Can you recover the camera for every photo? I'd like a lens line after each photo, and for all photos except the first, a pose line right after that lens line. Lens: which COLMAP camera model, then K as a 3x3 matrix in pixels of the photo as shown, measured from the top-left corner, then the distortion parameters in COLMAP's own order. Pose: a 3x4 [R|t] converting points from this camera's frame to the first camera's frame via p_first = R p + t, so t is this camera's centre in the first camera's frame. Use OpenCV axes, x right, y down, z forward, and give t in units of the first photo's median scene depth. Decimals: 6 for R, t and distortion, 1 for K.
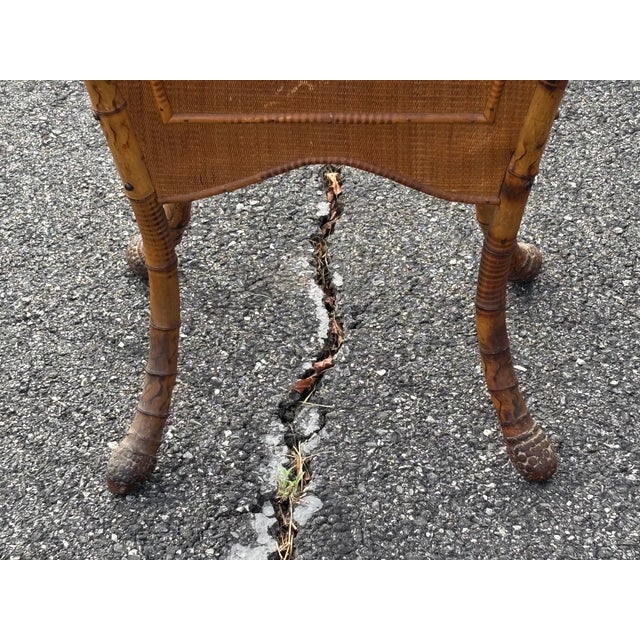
lens RADIAL K [[1989.5, 0, 318.6], [0, 1989.5, 334.5], [0, 0, 1]] dist [0.287913, 0.000000]
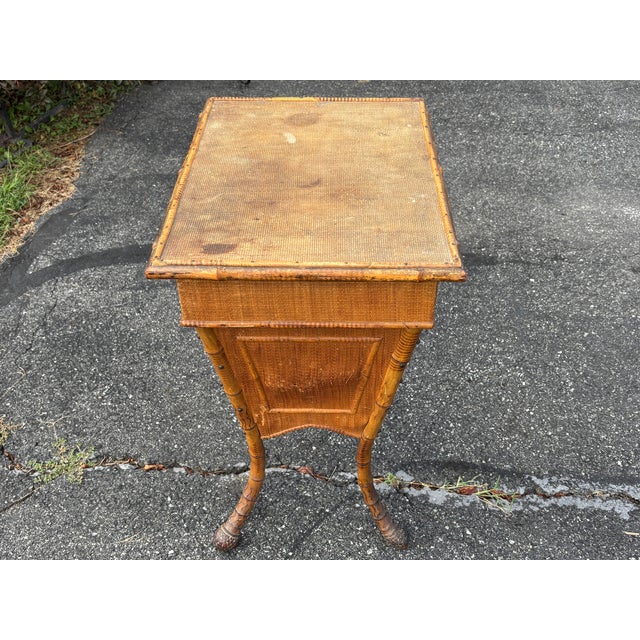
lens RADIAL K [[700.2, 0, 325.8], [0, 700.2, 322.2], [0, 0, 1]] dist [0.026949, 0.000000]
pose [[0.002105, -0.632124, 0.774864, -0.491952], [0.627237, 0.604321, 0.491293, -0.447804], [-0.778825, 0.484990, 0.397764, 0.626492]]
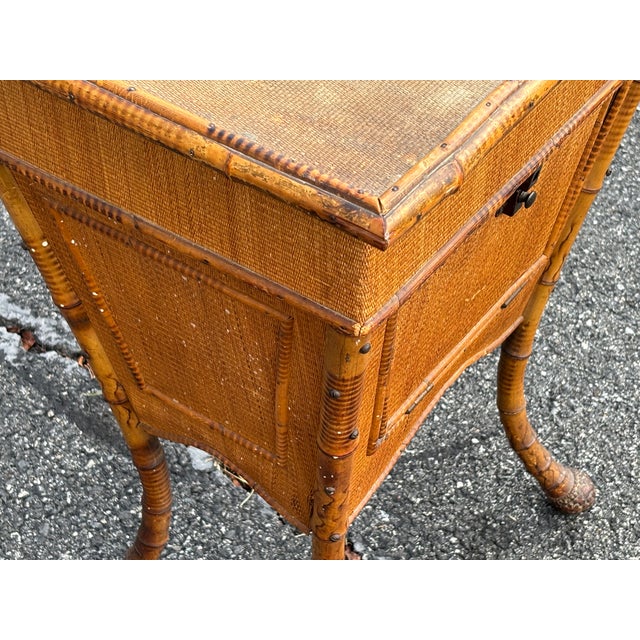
lens RADIAL K [[1374.9, 0, 315.6], [0, 1374.9, 319.9], [0, 0, 1]] dist [0.083165, 0.000000]
pose [[-0.566391, 0.571977, -0.593332, 0.366128], [-0.524789, 0.304801, 0.794791, -0.580089], [0.635451, 0.761537, 0.127531, 0.830447]]
